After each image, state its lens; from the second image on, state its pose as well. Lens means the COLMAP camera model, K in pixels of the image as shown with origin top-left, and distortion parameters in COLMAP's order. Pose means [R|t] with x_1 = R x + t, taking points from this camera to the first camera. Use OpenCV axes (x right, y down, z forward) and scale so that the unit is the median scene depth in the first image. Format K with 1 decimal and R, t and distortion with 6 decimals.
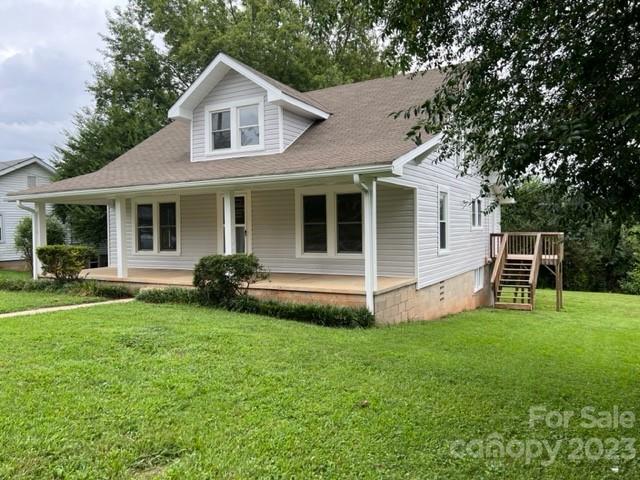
lens RADIAL K [[480.1, 0, 320.0], [0, 480.1, 240.0], [0, 0, 1]] dist [0.099212, -0.001030]
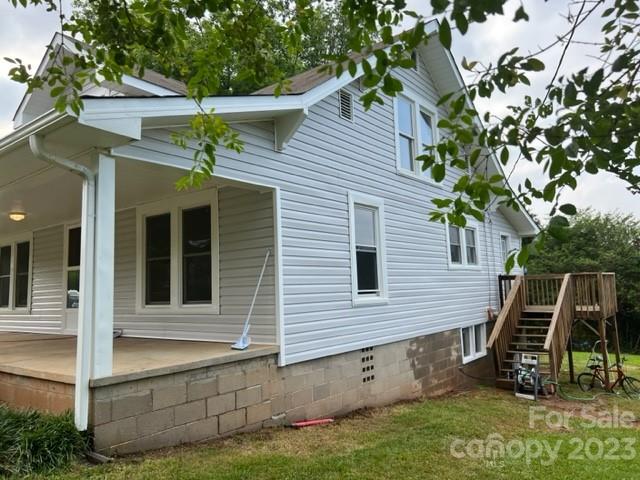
lens RADIAL K [[483.4, 0, 320.0], [0, 483.4, 240.0], [0, 0, 1]] dist [0.033920, -0.000317]
pose [[0.987649, -0.035597, -0.152586, 0.277347], [0.017221, 0.992613, -0.120097, 0.020762], [0.155734, 0.115986, 0.980966, 0.359728]]
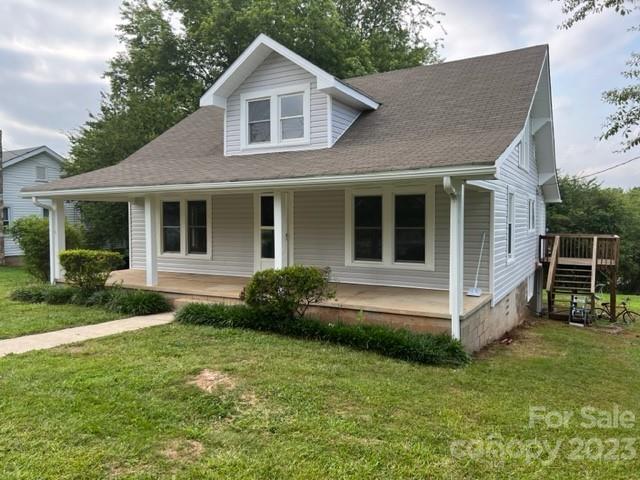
lens RADIAL K [[480.1, 0, 320.0], [0, 480.1, 240.0], [0, 0, 1]] dist [0.099212, -0.001030]
pose [[0.999927, 0.011025, 0.004916, -0.094508], [-0.011130, 0.999697, 0.021957, -0.027689], [-0.004672, -0.022010, 0.999747, 0.101191]]
